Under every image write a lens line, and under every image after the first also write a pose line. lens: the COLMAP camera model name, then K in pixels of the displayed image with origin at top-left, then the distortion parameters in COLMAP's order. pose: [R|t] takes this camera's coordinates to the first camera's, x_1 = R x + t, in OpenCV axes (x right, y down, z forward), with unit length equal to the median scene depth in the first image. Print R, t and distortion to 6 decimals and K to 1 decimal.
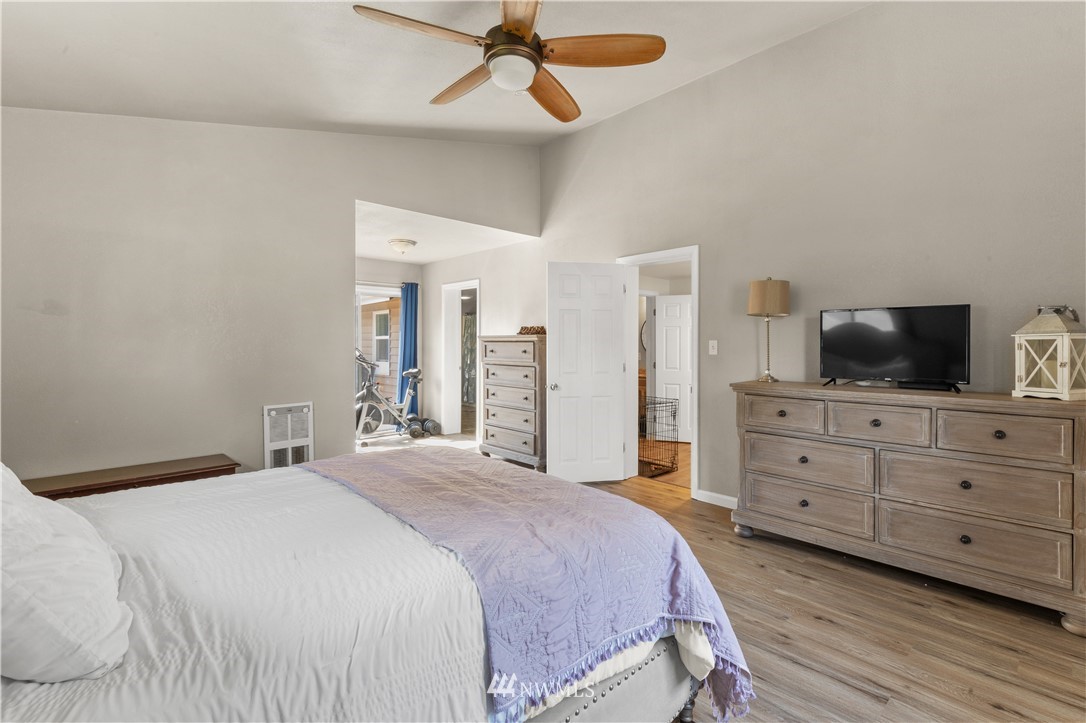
lens RADIAL K [[490.2, 0, 558.1], [0, 490.2, 346.6], [0, 0, 1]] dist [0.005514, -0.002218]
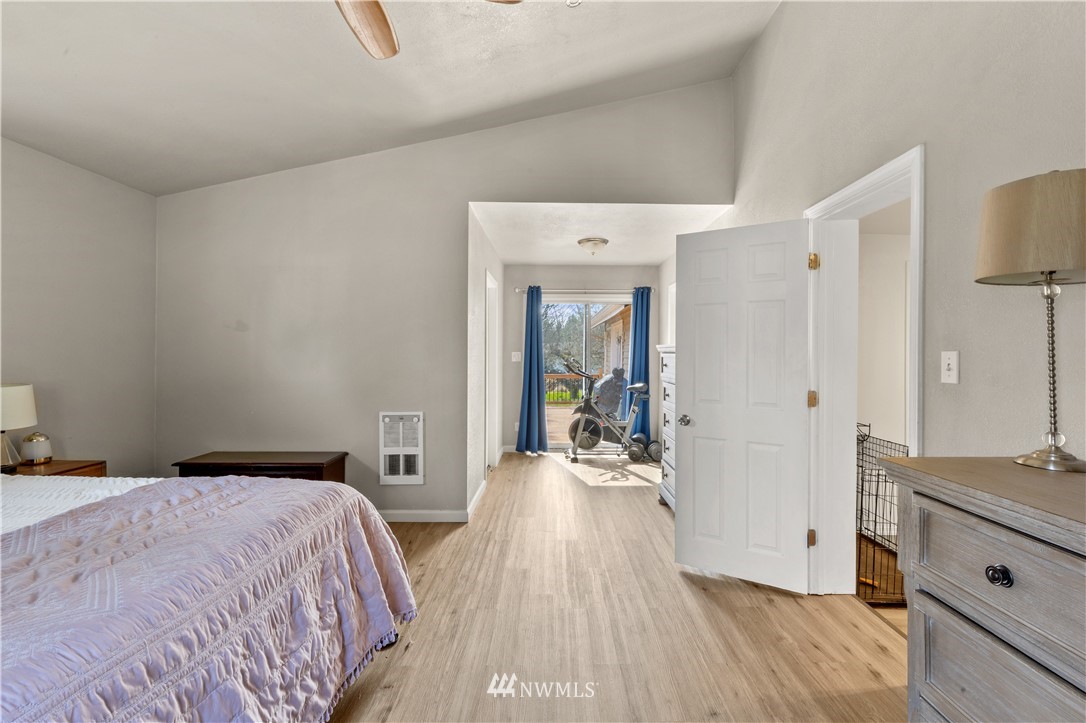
lens RADIAL K [[490.2, 0, 544.5], [0, 490.2, 355.0], [0, 0, 1]] dist [0.005514, -0.002218]
pose [[0.722598, 0.006179, -0.691241, 0.303854], [-0.010636, 0.999941, -0.002180, -0.003639], [0.691187, 0.008928, 0.722621, 0.365824]]
